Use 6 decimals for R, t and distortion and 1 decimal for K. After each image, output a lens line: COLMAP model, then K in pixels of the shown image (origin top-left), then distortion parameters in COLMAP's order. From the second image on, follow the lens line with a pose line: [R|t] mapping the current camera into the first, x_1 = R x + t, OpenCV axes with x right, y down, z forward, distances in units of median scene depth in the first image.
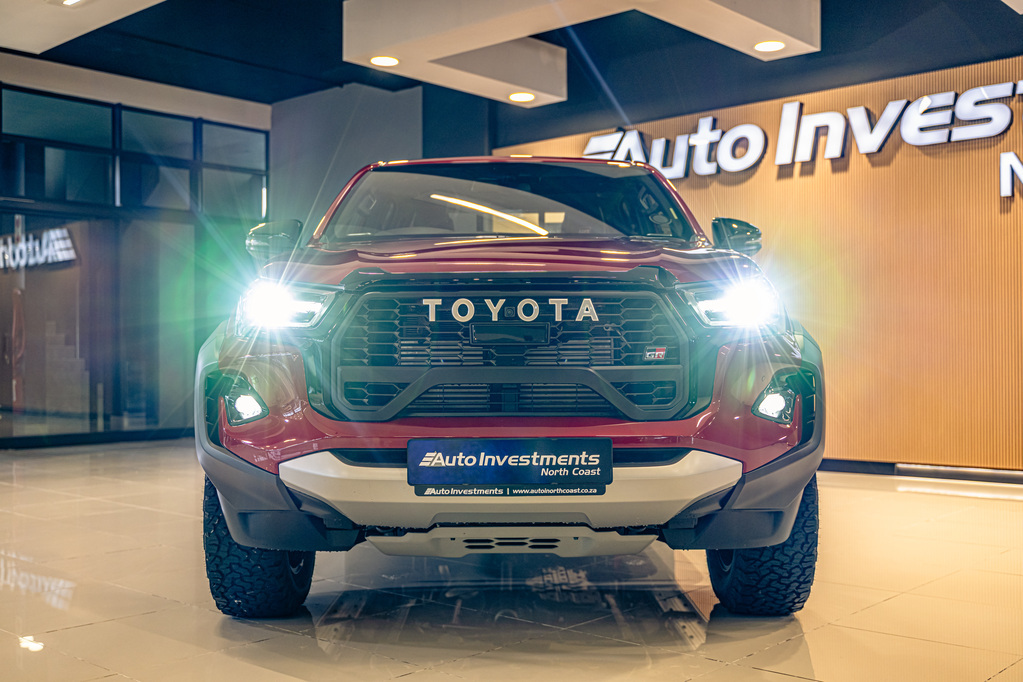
lens RADIAL K [[1108.0, 0, 511.5], [0, 1108.0, 341.0], [0, 0, 1]] dist [0.016164, 0.008649]
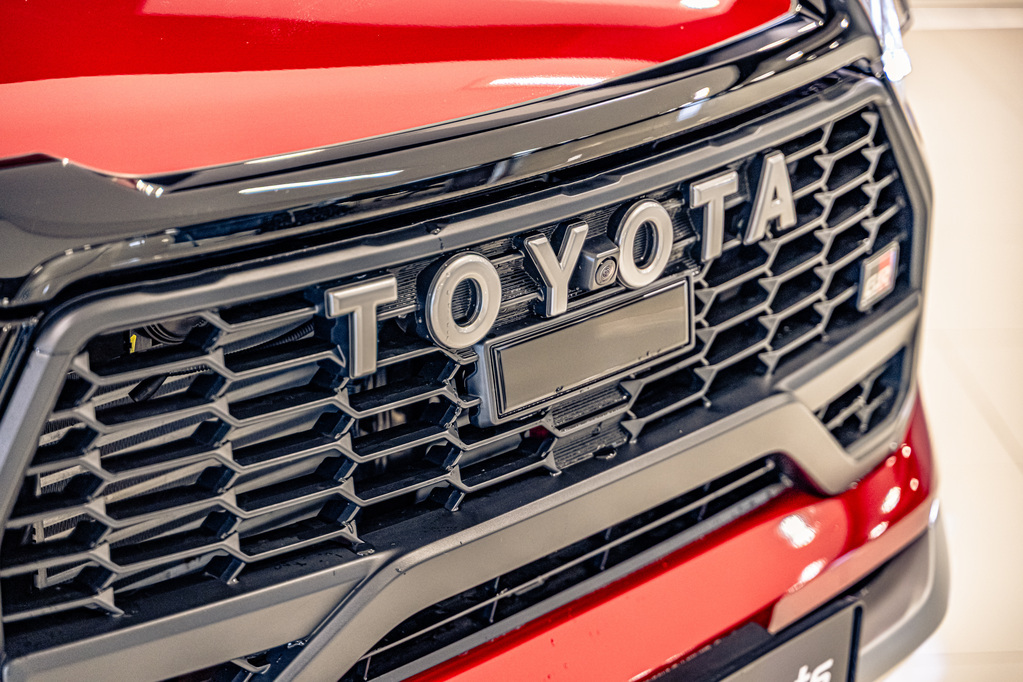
lens RADIAL K [[2139.1, 0, 511.5], [0, 2139.1, 341.0], [0, 0, 1]] dist [-0.007061, -0.029701]
pose [[0.706768, -0.247229, 0.662839, -0.136736], [-0.025198, 0.927556, 0.372833, -0.076164], [-0.706996, -0.280209, 0.649338, 0.263516]]
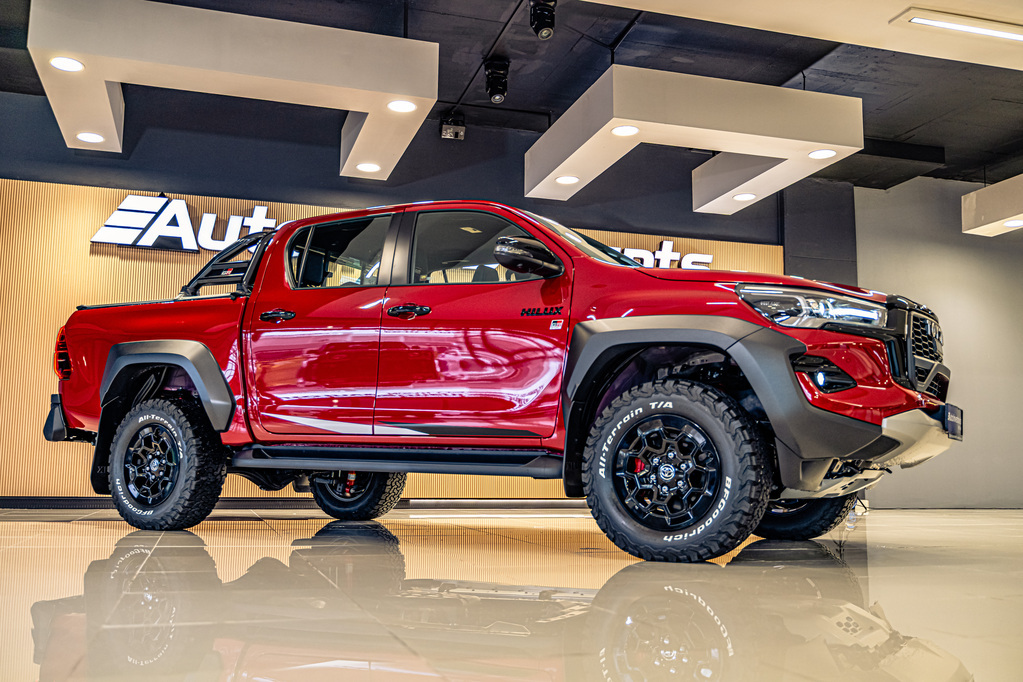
lens RADIAL K [[979.8, 0, 510.6], [0, 979.8, 356.8], [0, 0, 1]] dist [-0.005451, -0.000253]
pose [[0.510378, 0.113281, 0.852456, -0.628870], [-0.025270, 0.992833, -0.116806, 0.077056], [-0.859579, 0.038074, 0.509583, 0.305309]]
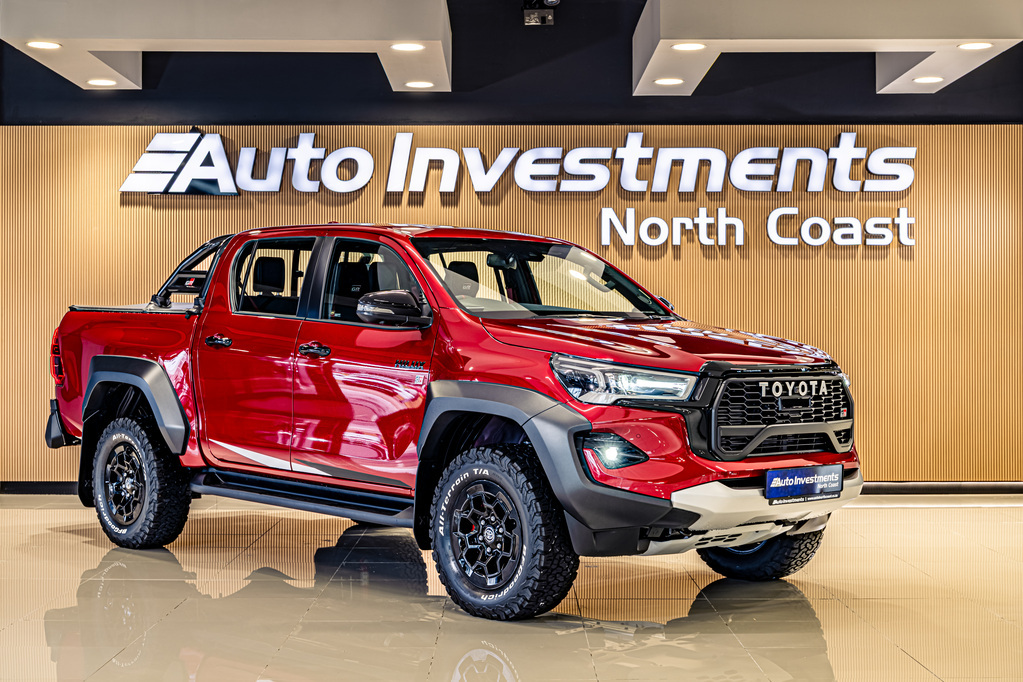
lens RADIAL K [[1658.1, 0, 511.5], [0, 1658.1, 341.0], [0, 0, 1]] dist [-0.020461, -0.030783]
pose [[0.740898, 0.003867, 0.671606, -0.752455], [-0.013812, 0.999860, 0.009480, -0.044543], [-0.671475, -0.016300, 0.740848, -0.202158]]
